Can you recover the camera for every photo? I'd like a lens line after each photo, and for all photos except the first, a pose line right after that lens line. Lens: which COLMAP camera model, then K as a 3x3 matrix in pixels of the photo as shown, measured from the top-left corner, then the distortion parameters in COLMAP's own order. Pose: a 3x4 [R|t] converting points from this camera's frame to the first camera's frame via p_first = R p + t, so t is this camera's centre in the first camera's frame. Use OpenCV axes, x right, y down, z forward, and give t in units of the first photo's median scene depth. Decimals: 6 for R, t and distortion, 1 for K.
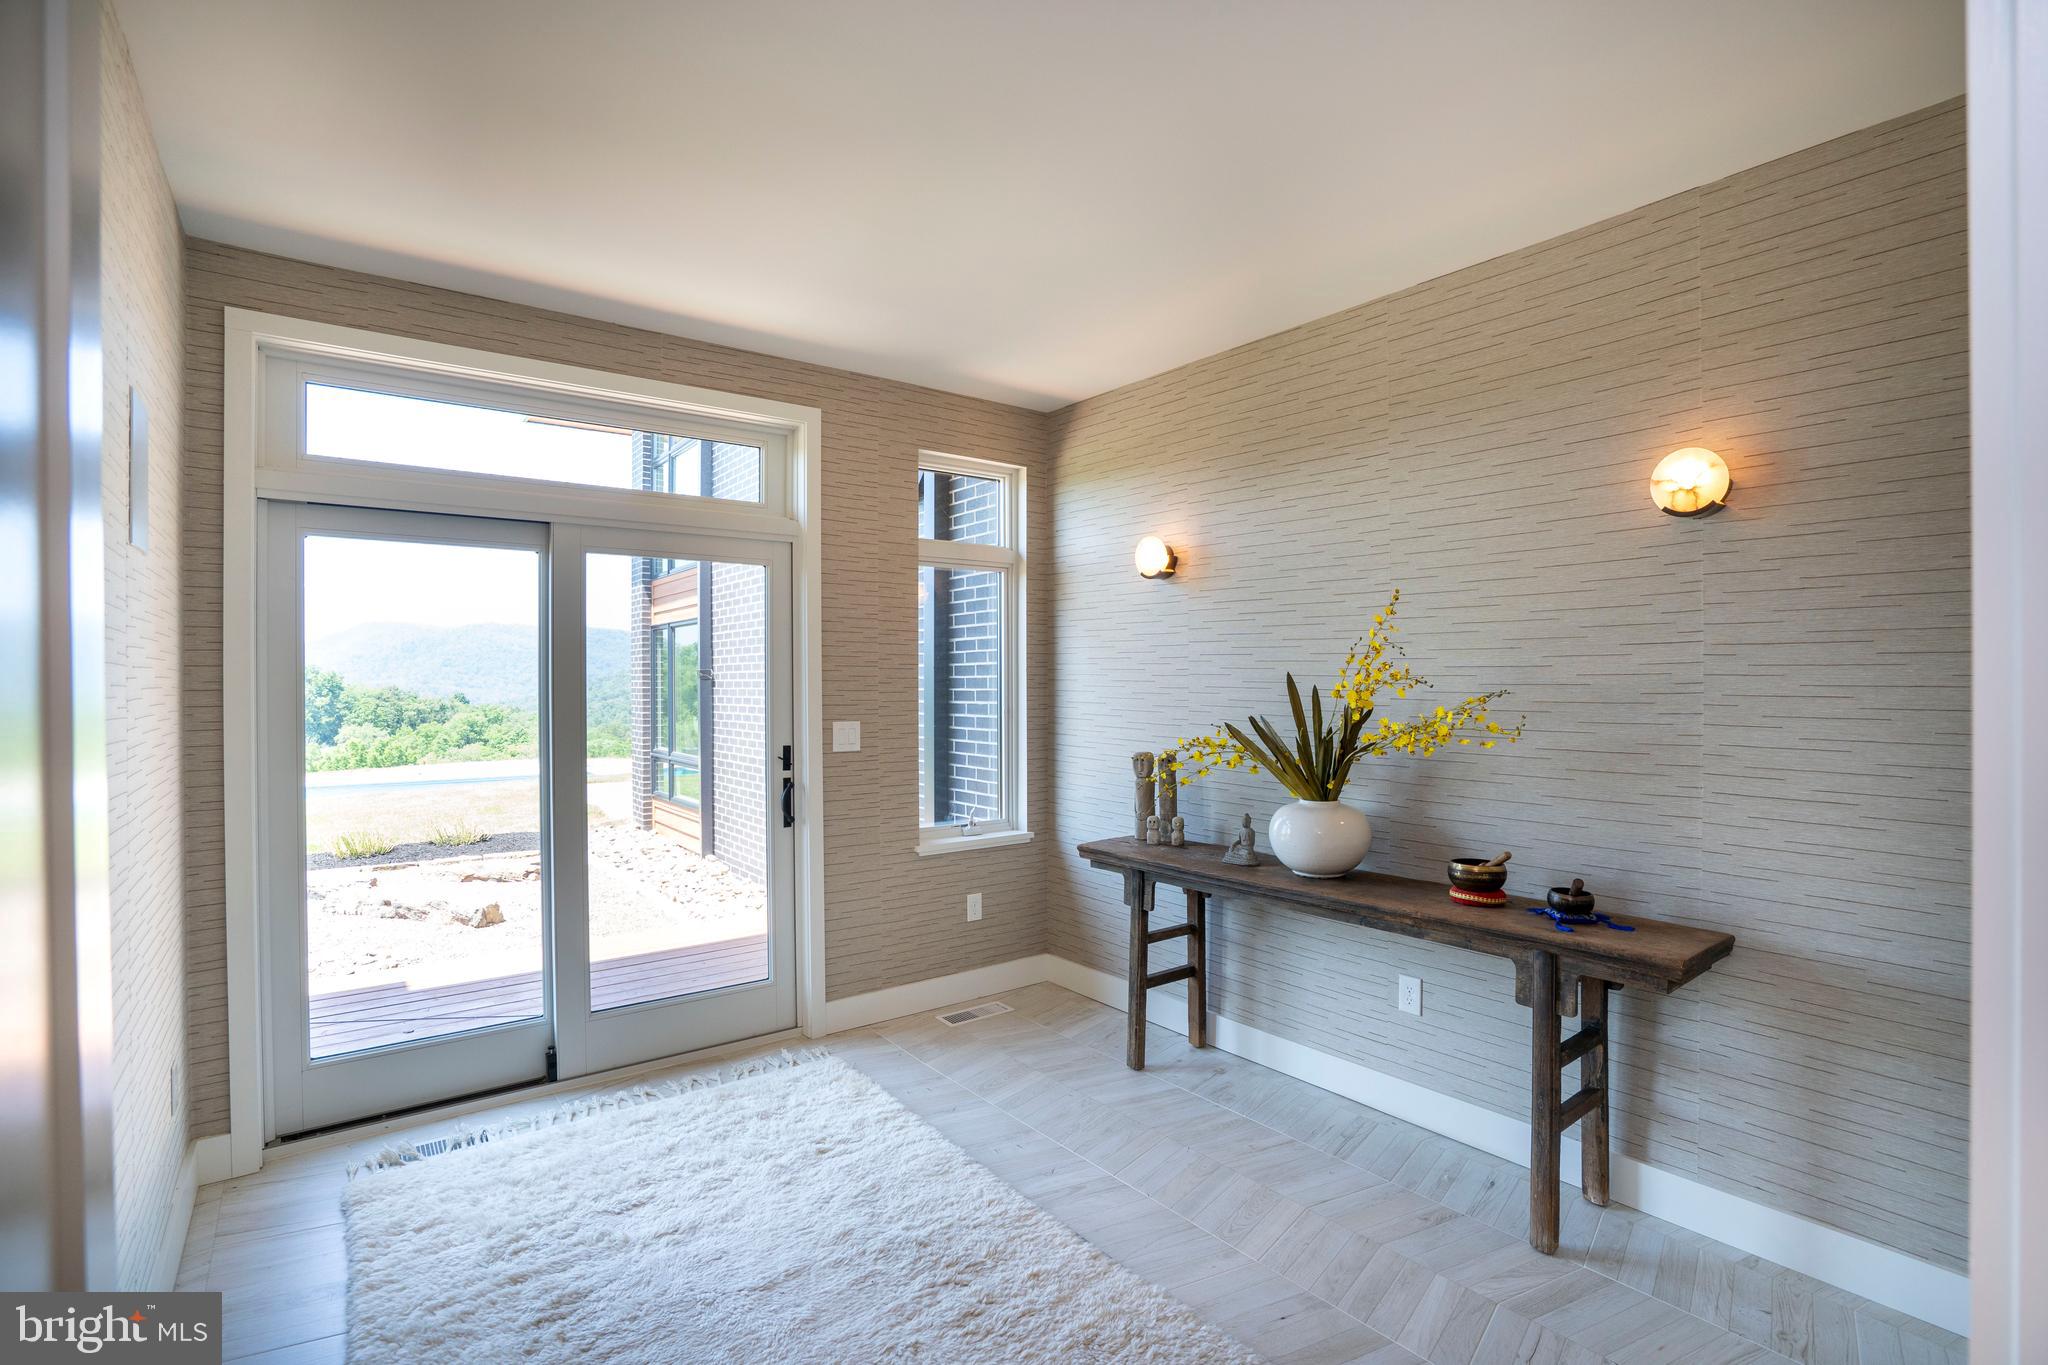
lens RADIAL K [[945.8, 0, 1029.9], [0, 945.8, 684.0], [0, 0, 1]] dist [-0.071892, 0.028036]
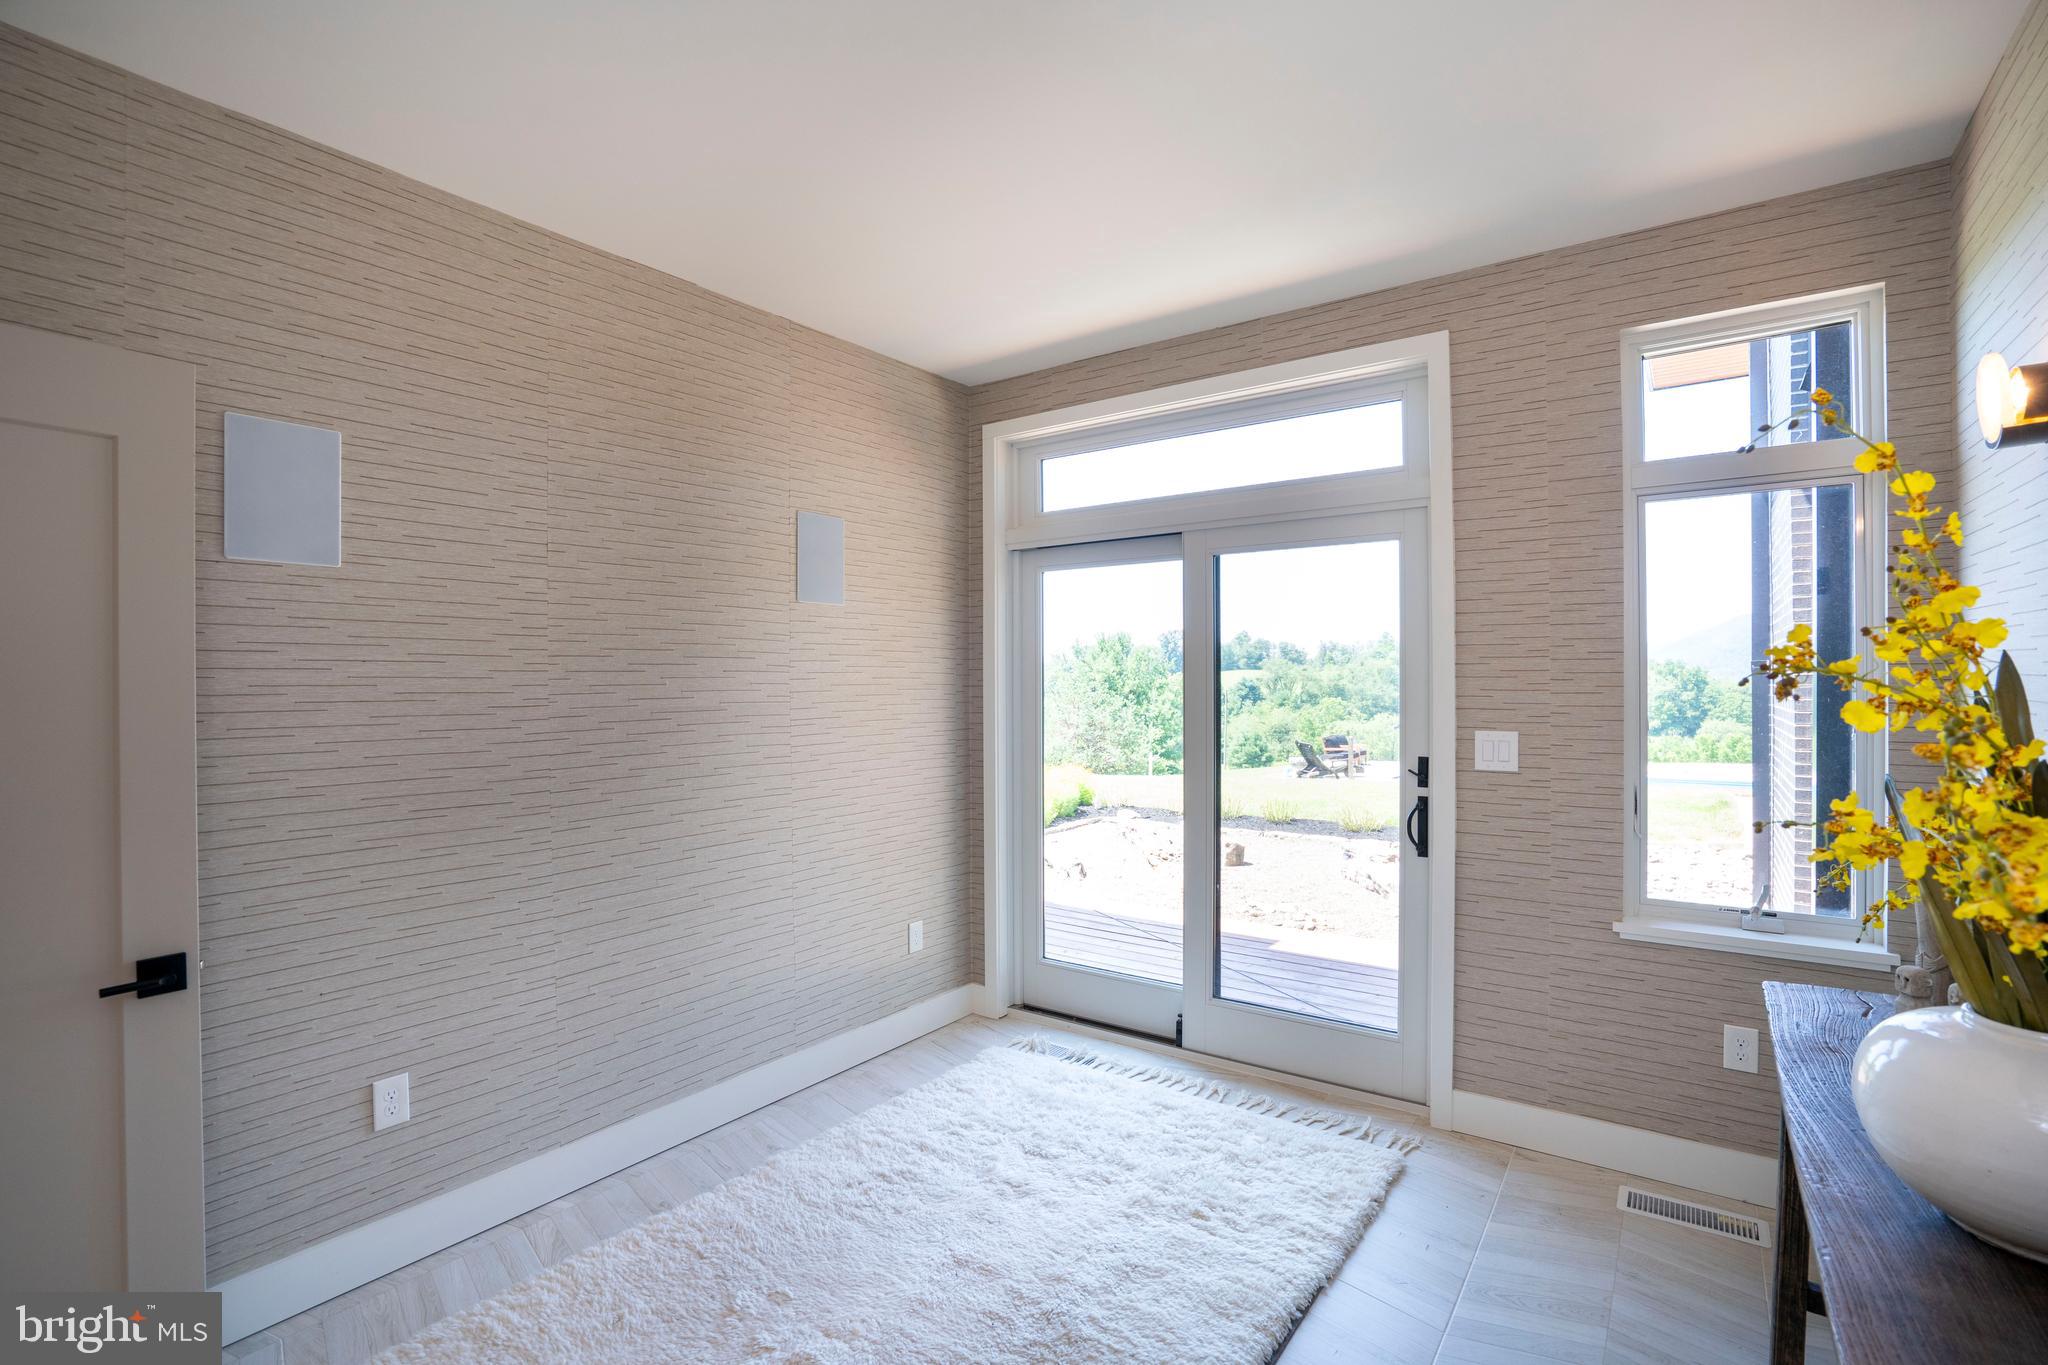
lens RADIAL K [[945.8, 0, 1029.9], [0, 945.8, 684.0], [0, 0, 1]] dist [-0.071892, 0.028036]
pose [[0.282181, 0.003916, -0.959353, 0.426374], [0.002030, 0.999987, 0.004678, -0.002109], [0.959359, -0.003267, 0.282170, 0.452030]]
